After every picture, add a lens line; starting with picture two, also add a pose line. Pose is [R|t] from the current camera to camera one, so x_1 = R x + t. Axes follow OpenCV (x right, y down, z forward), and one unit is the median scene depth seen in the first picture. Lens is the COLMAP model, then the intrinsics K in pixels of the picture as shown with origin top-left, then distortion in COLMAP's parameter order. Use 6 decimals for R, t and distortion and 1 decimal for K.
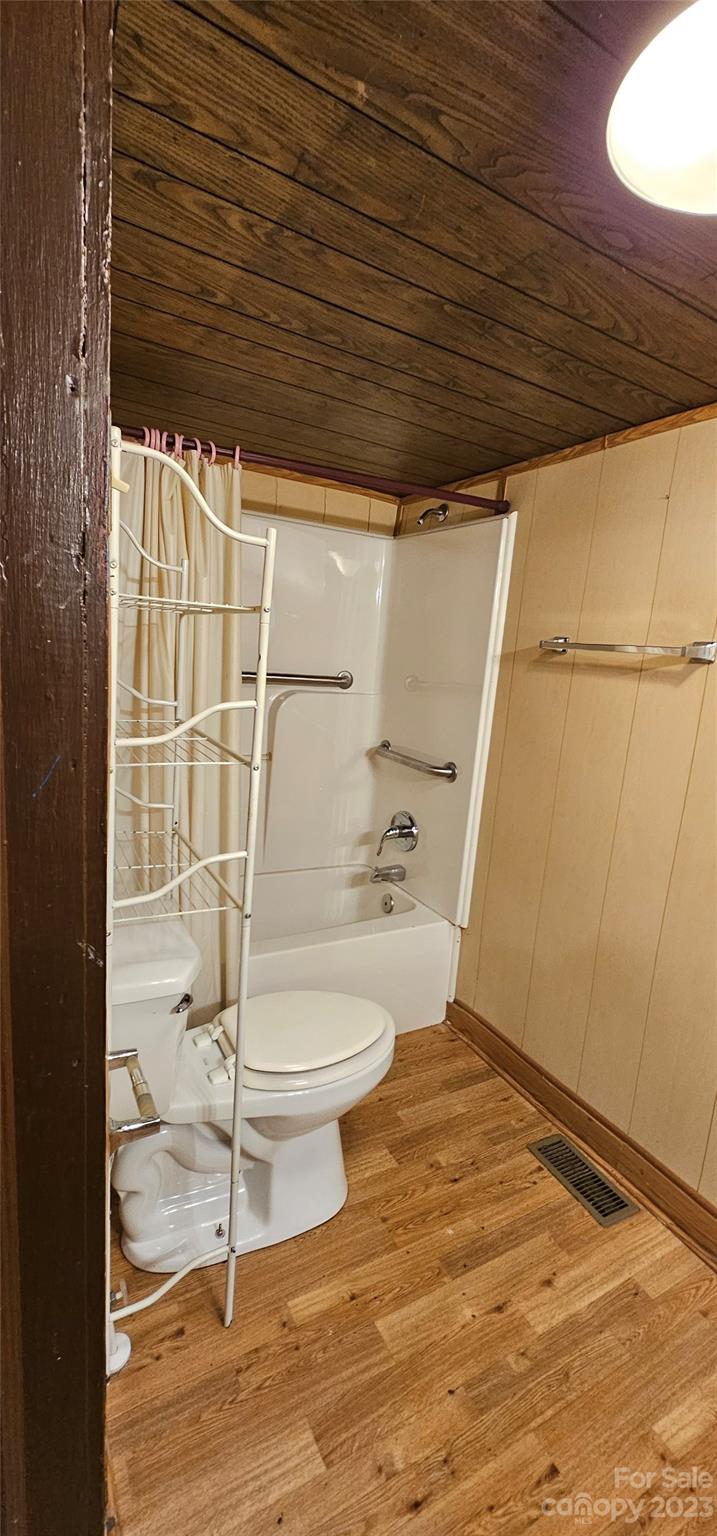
lens RADIAL K [[620.5, 0, 353.5], [0, 620.5, 760.3], [0, 0, 1]] dist [-0.001431, -0.000047]
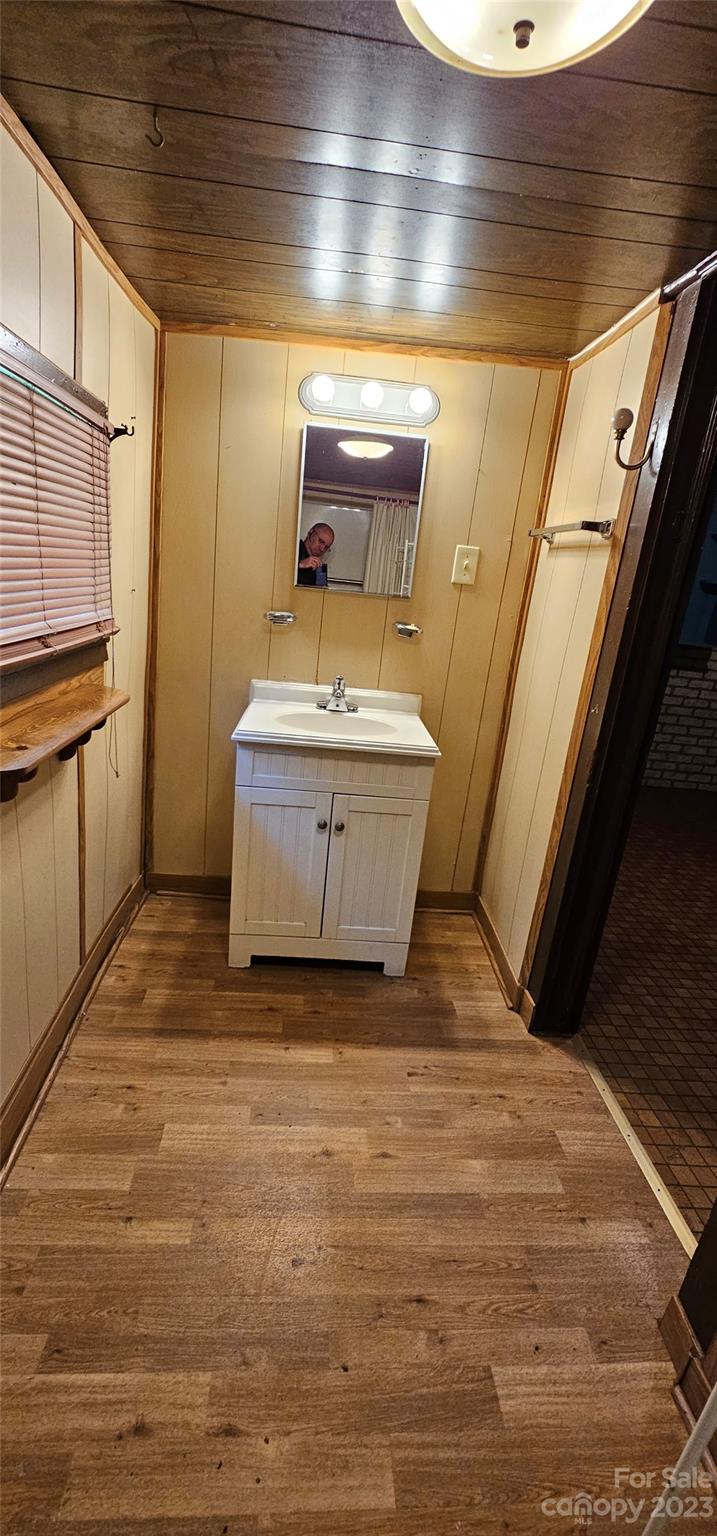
lens RADIAL K [[620.5, 0, 353.5], [0, 620.5, 760.3], [0, 0, 1]] dist [-0.001431, -0.000047]
pose [[-0.890750, -0.290161, 0.349815, 0.082409], [-0.099065, 0.875129, 0.473640, -0.209359], [-0.443566, 0.387241, -0.808266, 1.339140]]
